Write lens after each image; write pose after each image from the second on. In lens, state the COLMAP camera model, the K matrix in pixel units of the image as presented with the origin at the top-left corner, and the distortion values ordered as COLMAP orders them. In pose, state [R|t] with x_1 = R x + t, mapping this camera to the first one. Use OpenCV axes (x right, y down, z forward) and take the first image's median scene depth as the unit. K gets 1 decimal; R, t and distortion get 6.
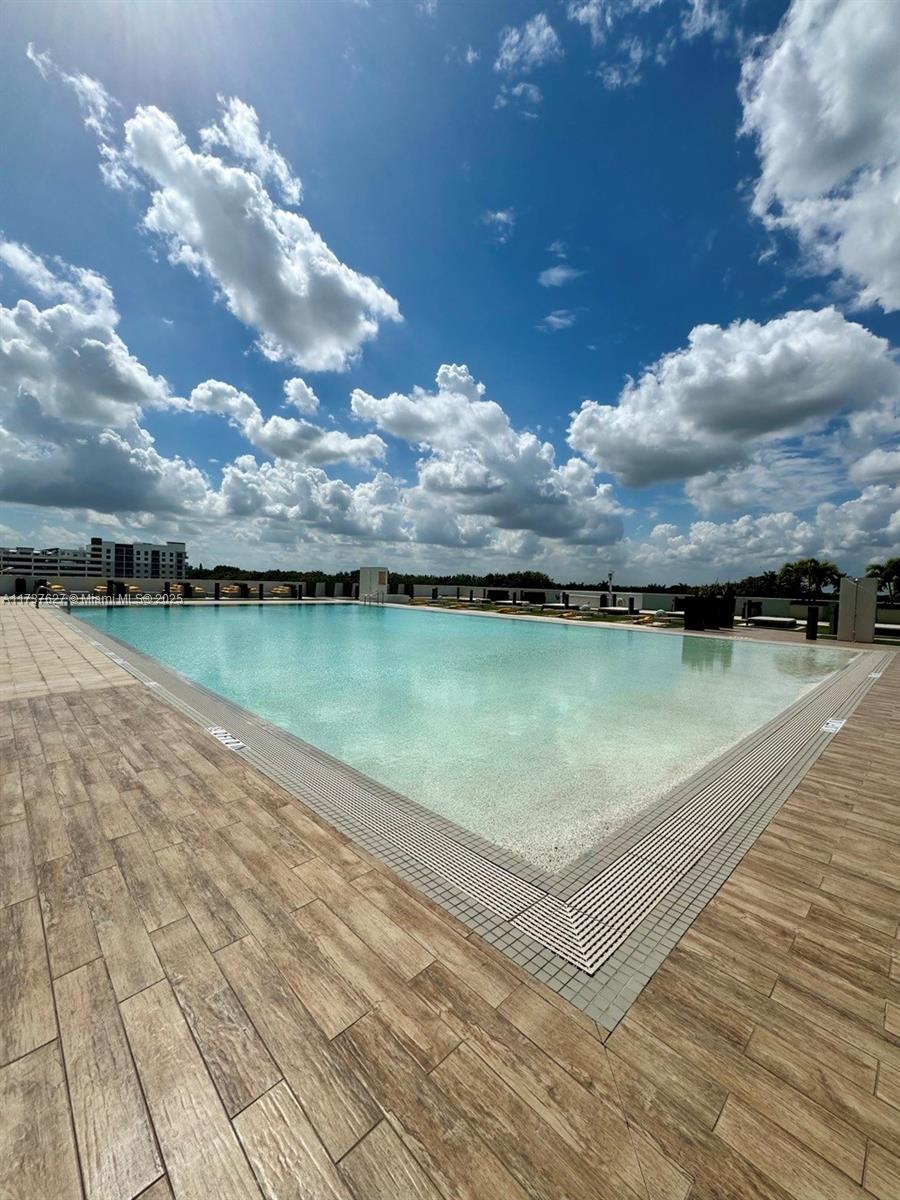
lens RADIAL K [[475.3, 0, 451.6], [0, 475.3, 595.7], [0, 0, 1]] dist [-0.012178, -0.000098]
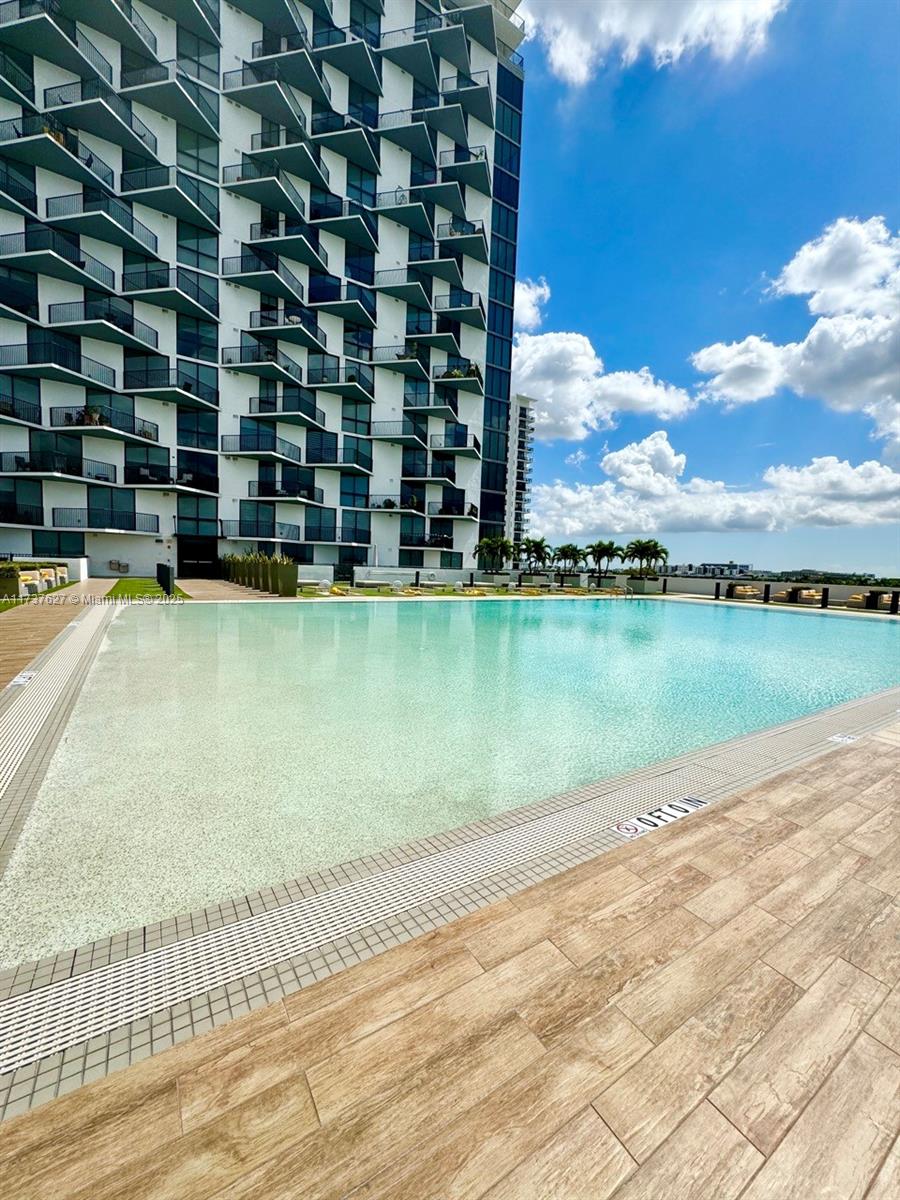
lens RADIAL K [[475.3, 0, 451.6], [0, 475.3, 595.7], [0, 0, 1]] dist [-0.012178, -0.000098]
pose [[0.195561, -0.073114, 0.977962, -1.285499], [-0.030738, 0.996270, 0.080629, -0.059017], [-0.980210, -0.045828, 0.192584, 1.261371]]
